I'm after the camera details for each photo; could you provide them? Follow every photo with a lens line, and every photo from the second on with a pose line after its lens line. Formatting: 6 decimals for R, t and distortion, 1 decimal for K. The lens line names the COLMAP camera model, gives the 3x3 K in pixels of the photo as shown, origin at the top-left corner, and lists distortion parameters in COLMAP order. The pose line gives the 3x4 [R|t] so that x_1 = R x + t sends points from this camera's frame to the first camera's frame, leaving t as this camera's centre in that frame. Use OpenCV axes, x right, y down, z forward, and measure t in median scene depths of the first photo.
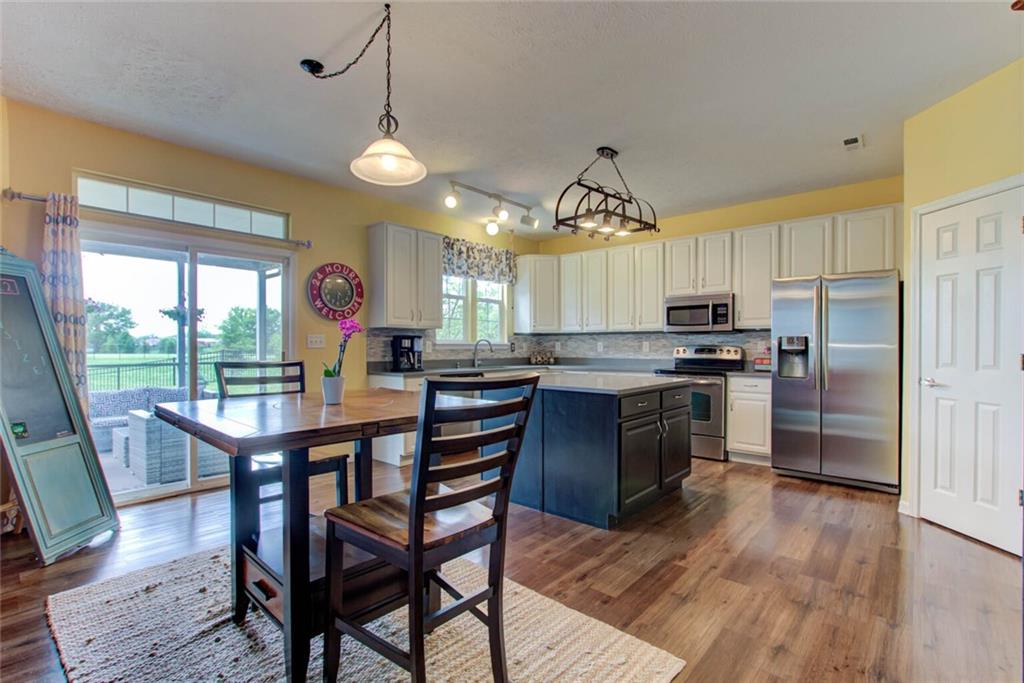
lens RADIAL K [[473.4, 0, 518.9], [0, 473.4, 347.7], [0, 0, 1]] dist [-0.012490, 0.004077]
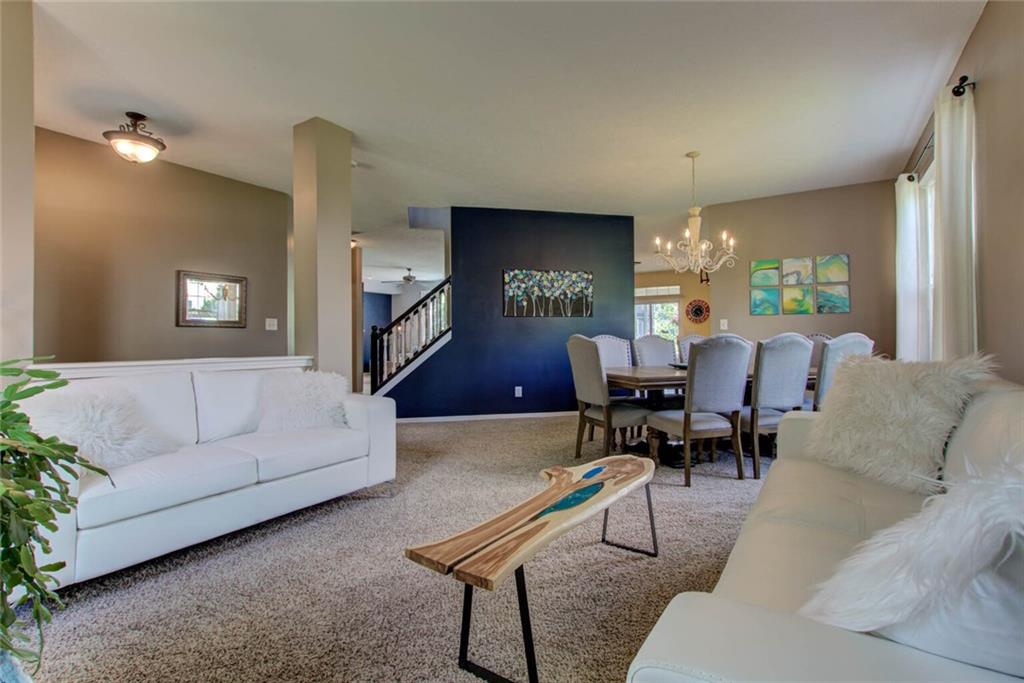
lens RADIAL K [[473.4, 0, 513.1], [0, 473.4, 339.3], [0, 0, 1]] dist [-0.012490, 0.004077]
pose [[0.141560, 0.001196, -0.989929, 1.755994], [-0.005912, 0.999982, 0.000363, 0.030155], [0.989912, 0.005801, 0.141564, -0.282042]]
